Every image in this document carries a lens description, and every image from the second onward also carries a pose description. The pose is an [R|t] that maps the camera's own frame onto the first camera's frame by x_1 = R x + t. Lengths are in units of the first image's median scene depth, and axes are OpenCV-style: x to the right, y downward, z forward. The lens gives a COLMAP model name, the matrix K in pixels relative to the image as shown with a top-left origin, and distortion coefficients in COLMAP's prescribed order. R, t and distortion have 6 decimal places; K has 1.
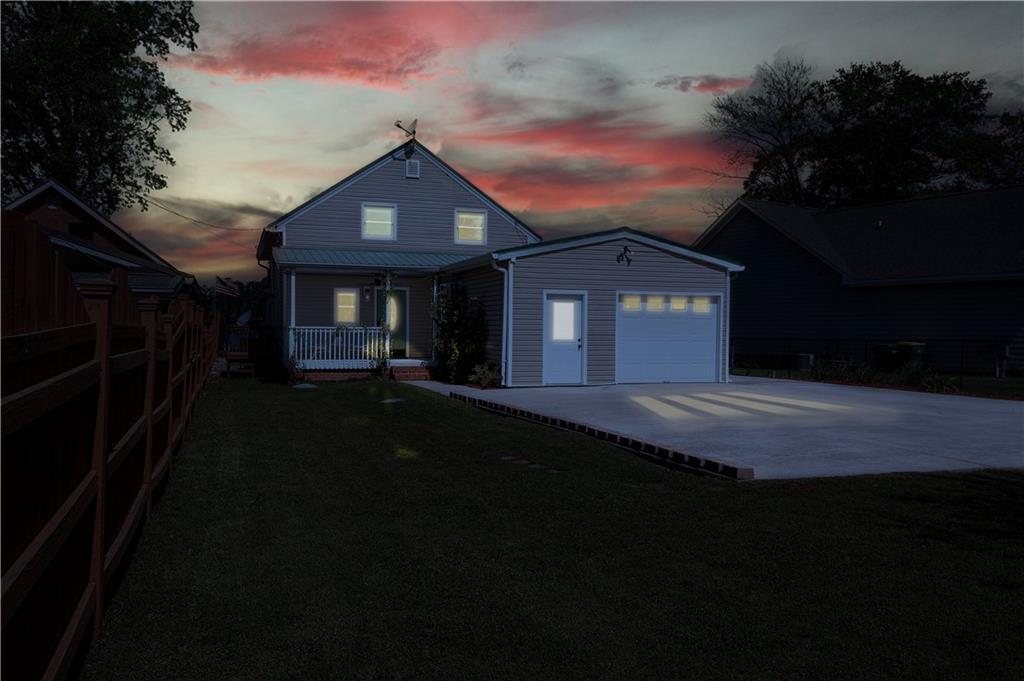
lens RADIAL K [[781.5, 0, 511.0], [0, 781.5, 332.3], [0, 0, 1]] dist [-0.002596, 0.000655]
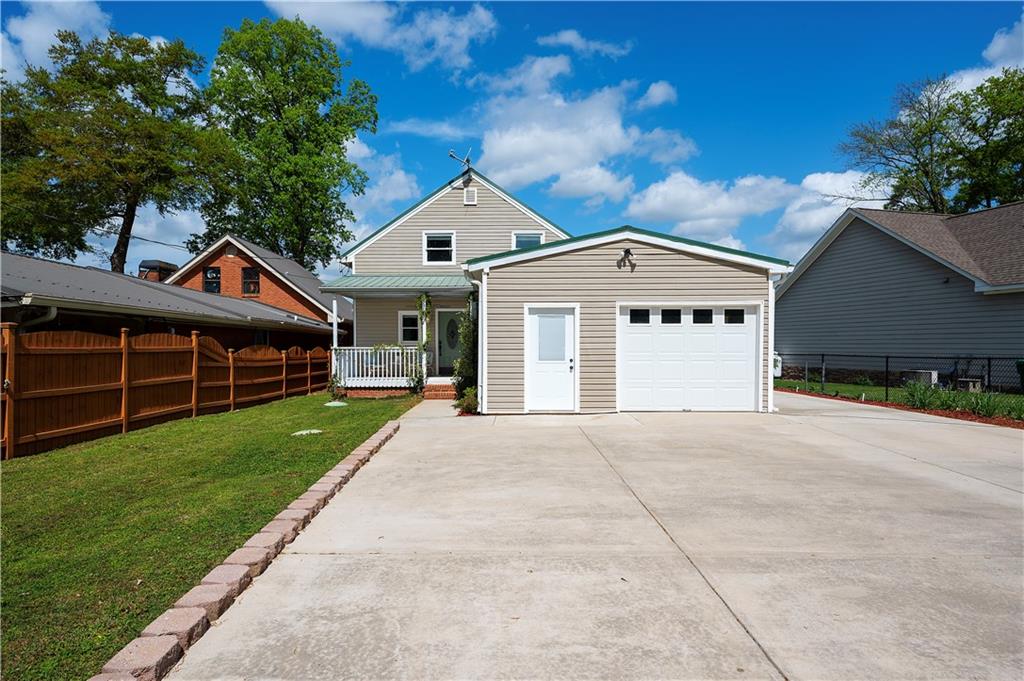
lens RADIAL K [[564.4, 0, 511.8], [0, 564.4, 351.2], [0, 0, 1]] dist [-0.000861, -0.000560]
pose [[0.947376, -0.007434, -0.320038, 0.192429], [0.009385, 0.999946, 0.004554, -0.003151], [0.319987, -0.007317, 0.947394, 0.331204]]
